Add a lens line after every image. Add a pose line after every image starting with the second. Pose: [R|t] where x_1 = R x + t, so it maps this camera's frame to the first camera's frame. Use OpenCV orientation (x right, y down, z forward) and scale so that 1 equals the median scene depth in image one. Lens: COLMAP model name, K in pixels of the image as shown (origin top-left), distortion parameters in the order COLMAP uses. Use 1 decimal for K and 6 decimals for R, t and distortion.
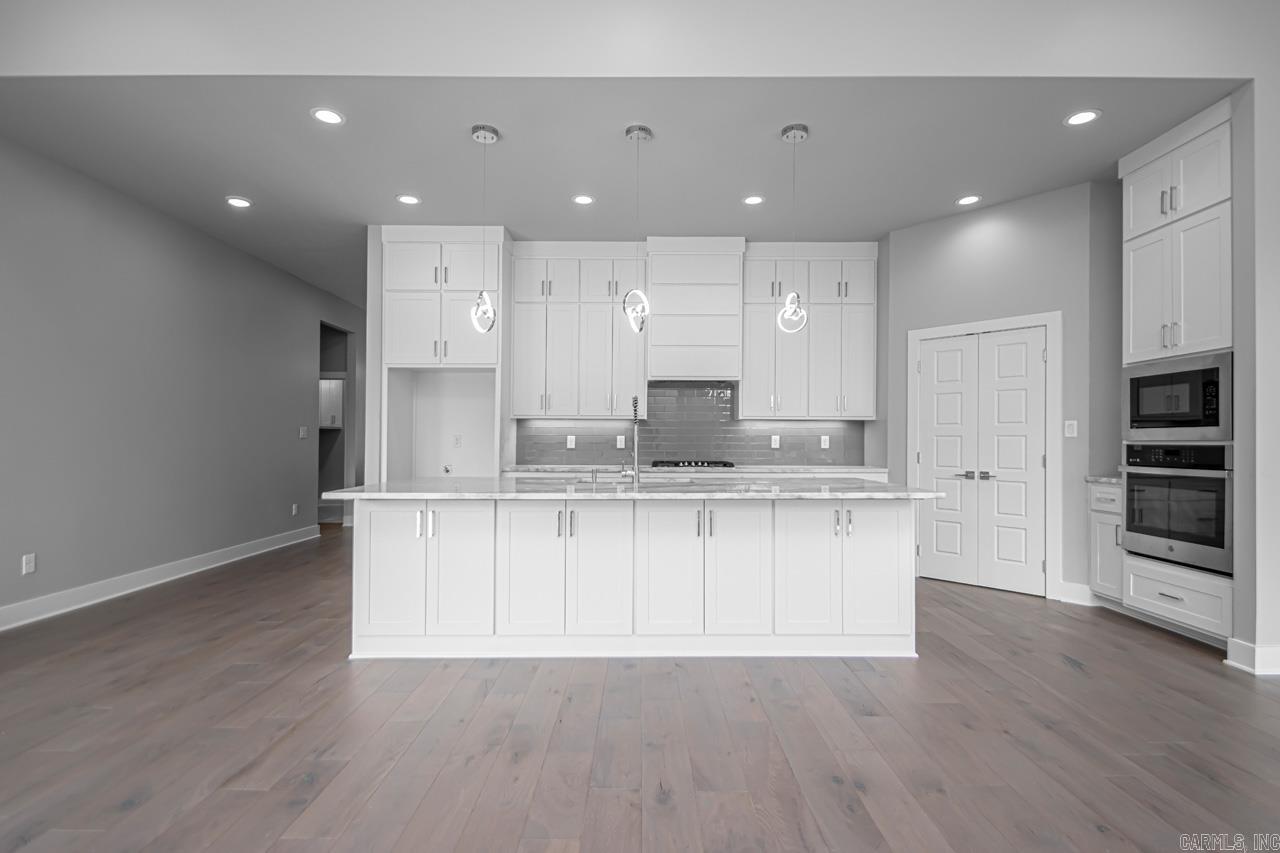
lens RADIAL K [[634.5, 0, 667.3], [0, 634.5, 431.6], [0, 0, 1]] dist [-0.000121, -0.000471]
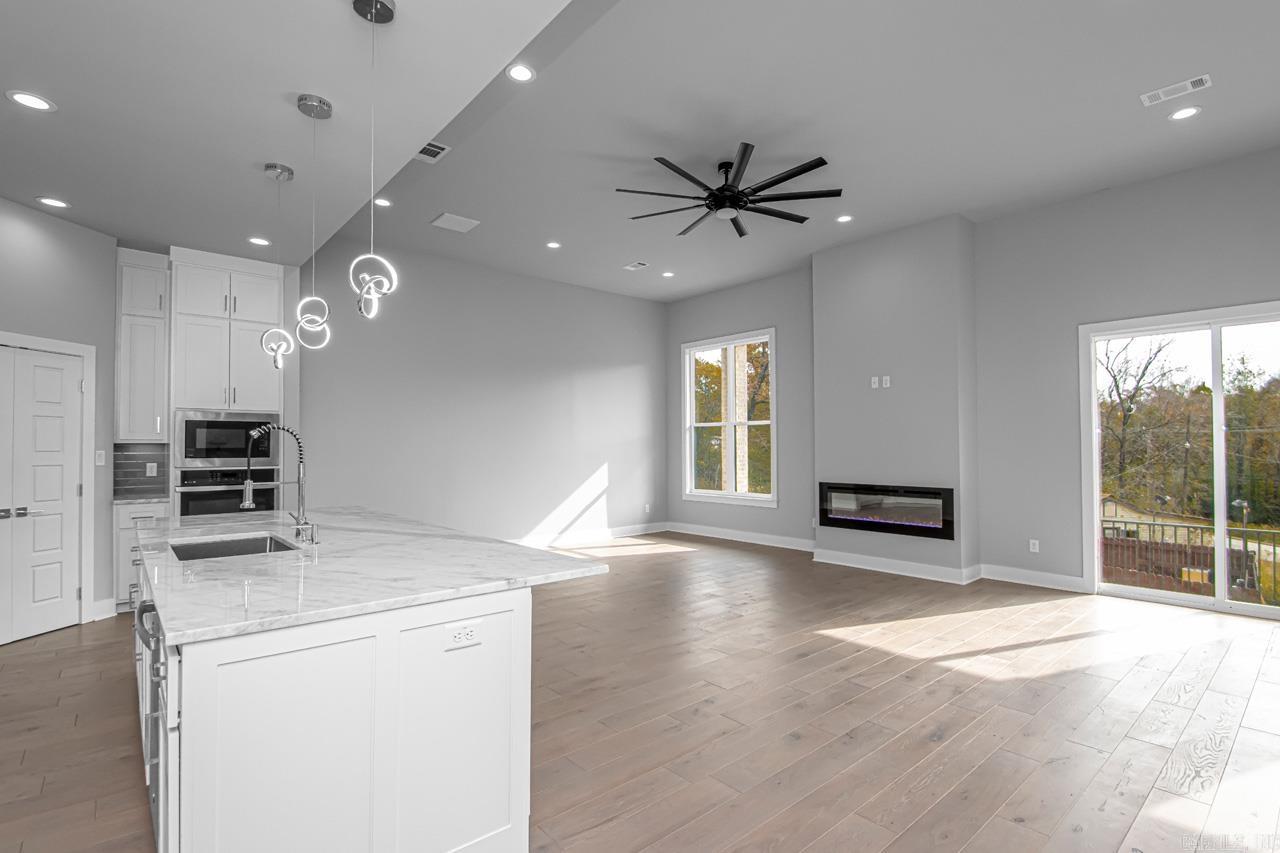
lens RADIAL K [[597.7, 0, 643.3], [0, 597.7, 436.0], [0, 0, 1]] dist [0.001610, -0.008961]
pose [[-0.635938, 0.014845, 0.771597, -0.720012], [-0.010860, 0.999544, -0.028182, -0.022997], [-0.771663, -0.026301, -0.635487, 0.917951]]
